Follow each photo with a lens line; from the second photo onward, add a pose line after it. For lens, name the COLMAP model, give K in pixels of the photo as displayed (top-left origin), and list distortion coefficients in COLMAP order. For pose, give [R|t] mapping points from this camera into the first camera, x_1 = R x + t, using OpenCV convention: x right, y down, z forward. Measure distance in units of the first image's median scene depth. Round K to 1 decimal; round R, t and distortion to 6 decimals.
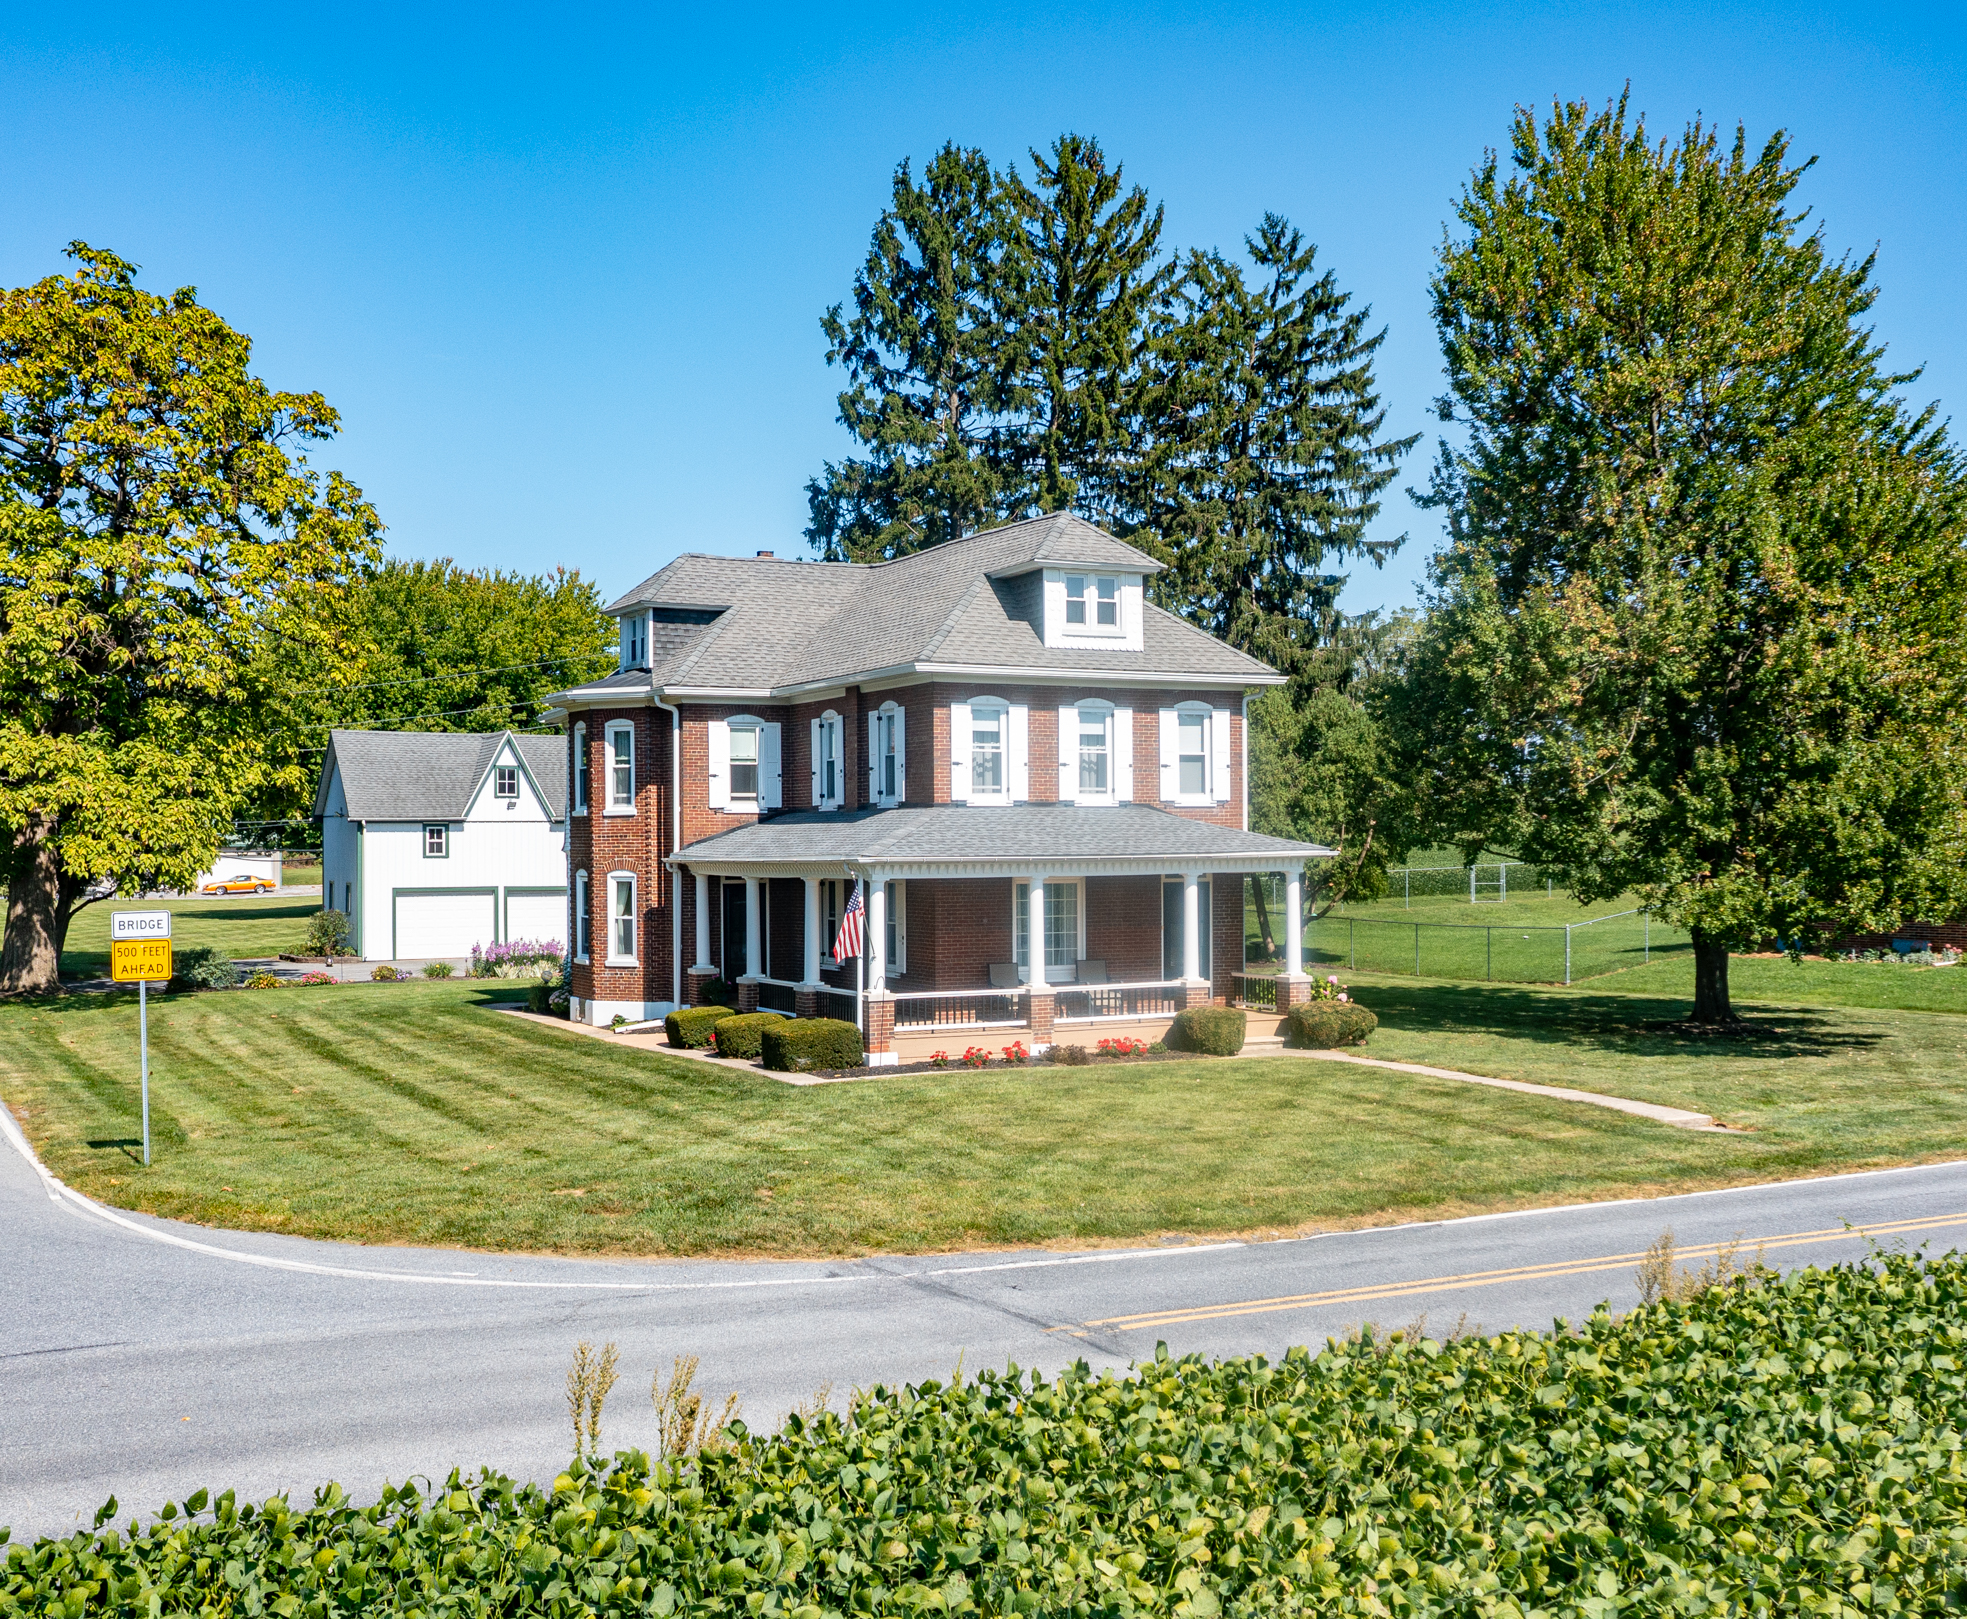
lens RADIAL K [[2231.8, 0, 1029.5], [0, 2231.8, 821.3], [0, 0, 1]] dist [0.020381, 0.017354]
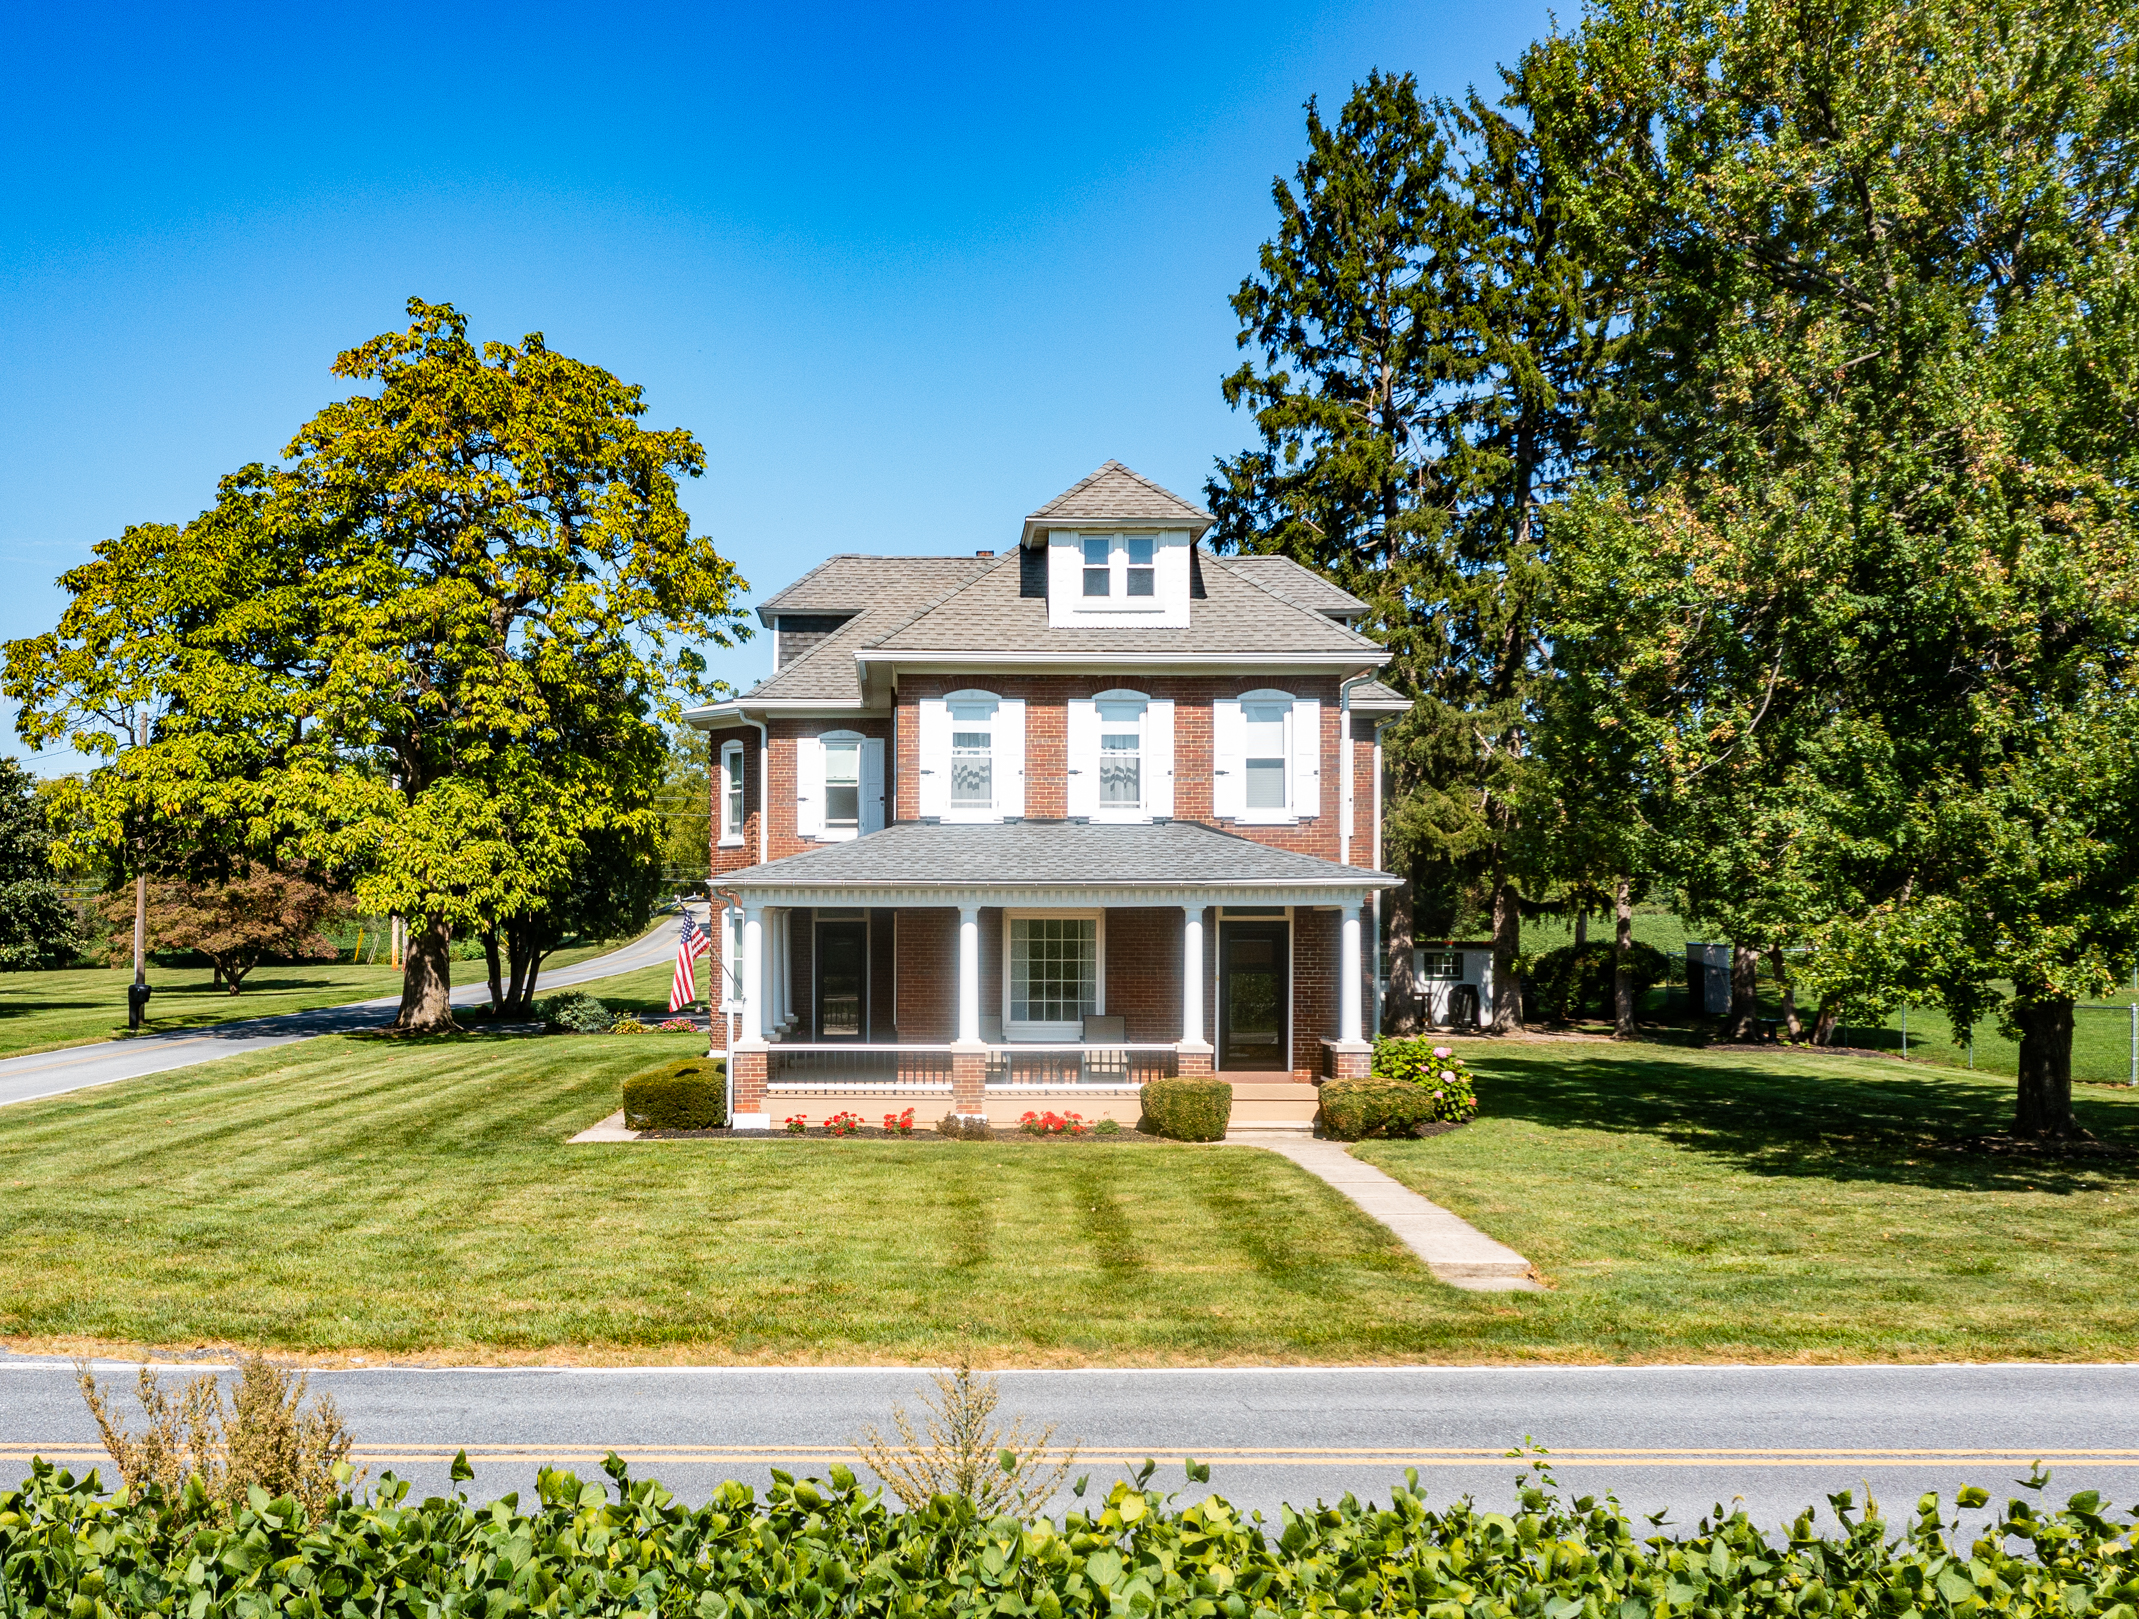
lens RADIAL K [[2258.2, 0, 893.1], [0, 2258.2, 917.2], [0, 0, 1]] dist [0.003326, 0.012845]
pose [[0.886082, 0.007282, -0.463472, 0.297572], [-0.003708, 0.999956, 0.008623, 0.017873], [0.463514, -0.005922, 0.886070, 0.219512]]
